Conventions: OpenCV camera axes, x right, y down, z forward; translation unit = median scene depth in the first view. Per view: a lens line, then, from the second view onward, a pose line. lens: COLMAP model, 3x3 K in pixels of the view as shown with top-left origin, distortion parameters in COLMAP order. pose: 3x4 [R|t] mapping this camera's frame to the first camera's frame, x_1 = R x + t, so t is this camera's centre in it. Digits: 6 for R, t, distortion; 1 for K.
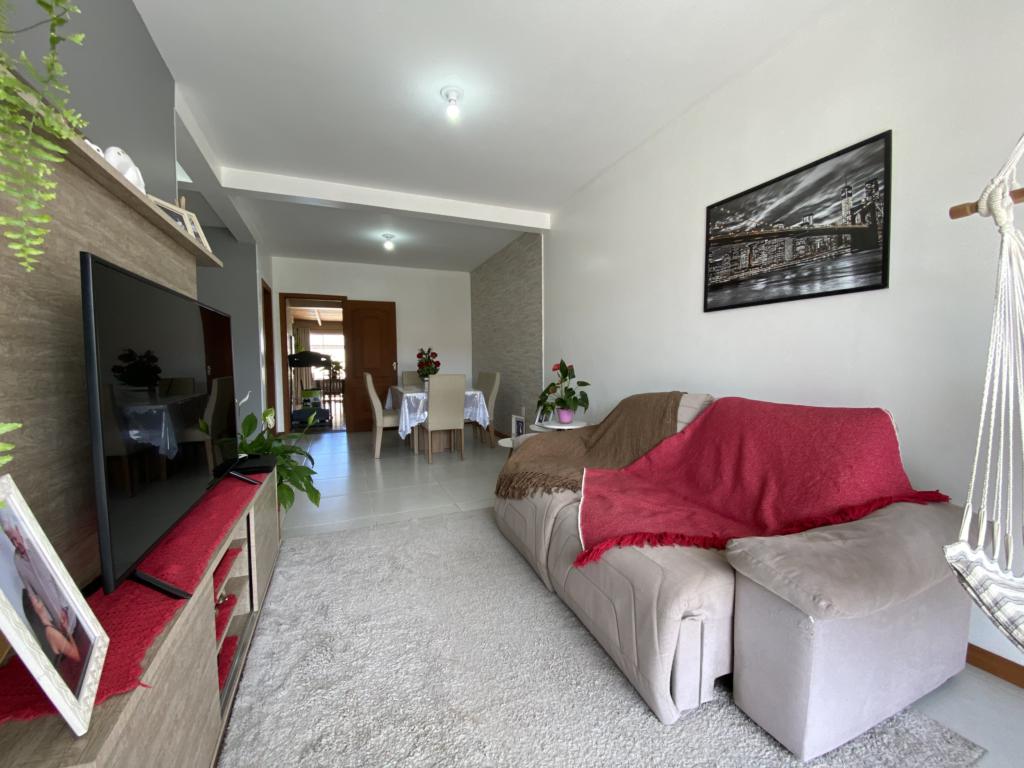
lens RADIAL K [[408.4, 0, 510.1], [0, 408.4, 379.4], [0, 0, 1]] dist [0.028133, -0.025697]
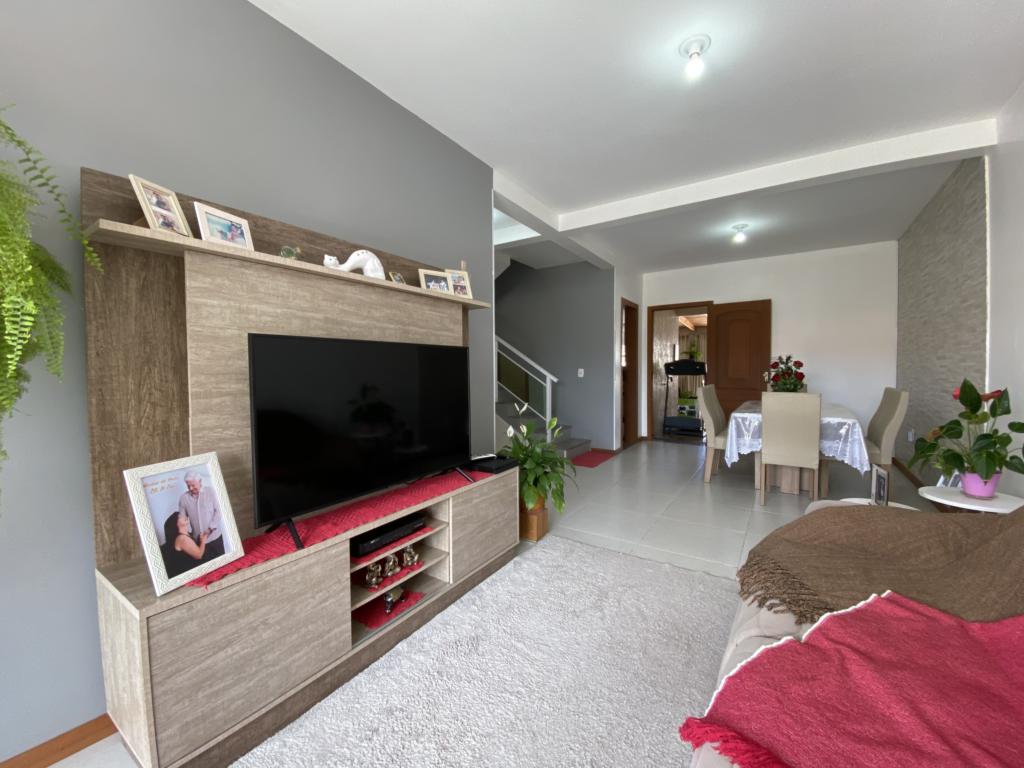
lens RADIAL K [[408.4, 0, 510.1], [0, 408.4, 379.4], [0, 0, 1]] dist [0.028133, -0.025697]
pose [[0.564878, 0.023874, -0.824829, 0.171919], [-0.030782, 0.999495, 0.007848, -0.025228], [0.824600, 0.020956, 0.565328, 0.144704]]
